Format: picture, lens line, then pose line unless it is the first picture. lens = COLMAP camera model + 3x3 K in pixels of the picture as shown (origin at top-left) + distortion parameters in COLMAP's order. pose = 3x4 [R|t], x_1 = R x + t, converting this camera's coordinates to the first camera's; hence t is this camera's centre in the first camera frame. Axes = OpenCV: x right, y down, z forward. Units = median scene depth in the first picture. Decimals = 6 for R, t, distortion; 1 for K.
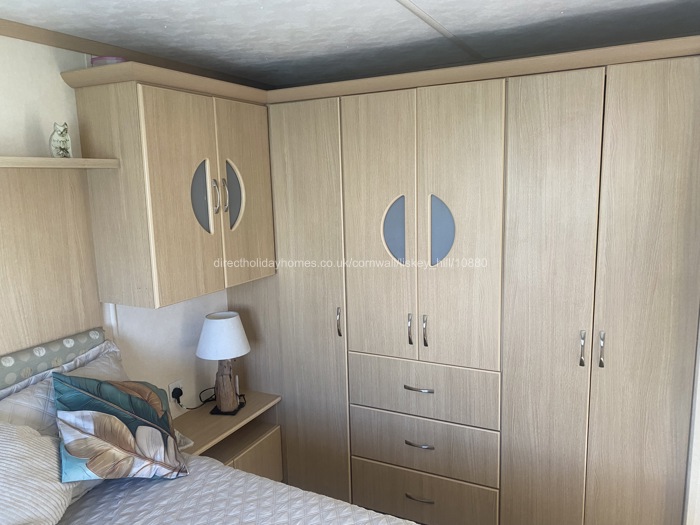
lens RADIAL K [[535.5, 0, 350.5], [0, 535.5, 271.1], [0, 0, 1]] dist [0.001825, 0.000933]
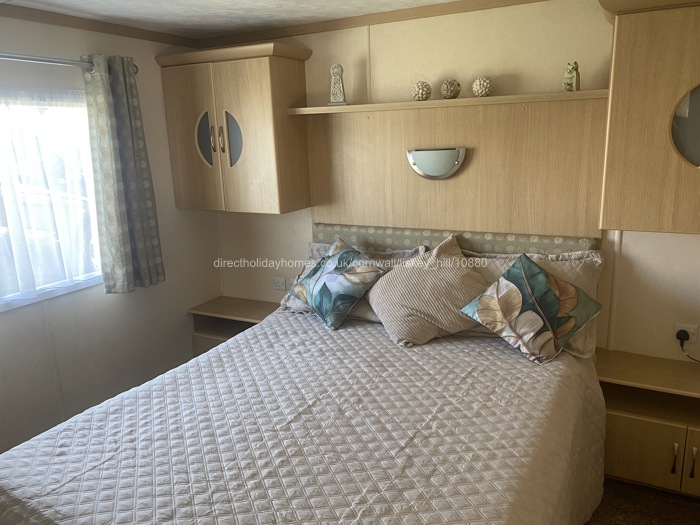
lens RADIAL K [[532.3, 0, 346.1], [0, 532.3, 259.2], [0, 0, 1]] dist [0.006463, 0.000275]
pose [[-0.009231, 0.260623, -0.965397, 0.787422], [-0.135237, 0.956242, 0.259445, -0.092402], [0.990770, 0.132952, 0.026419, 0.518398]]
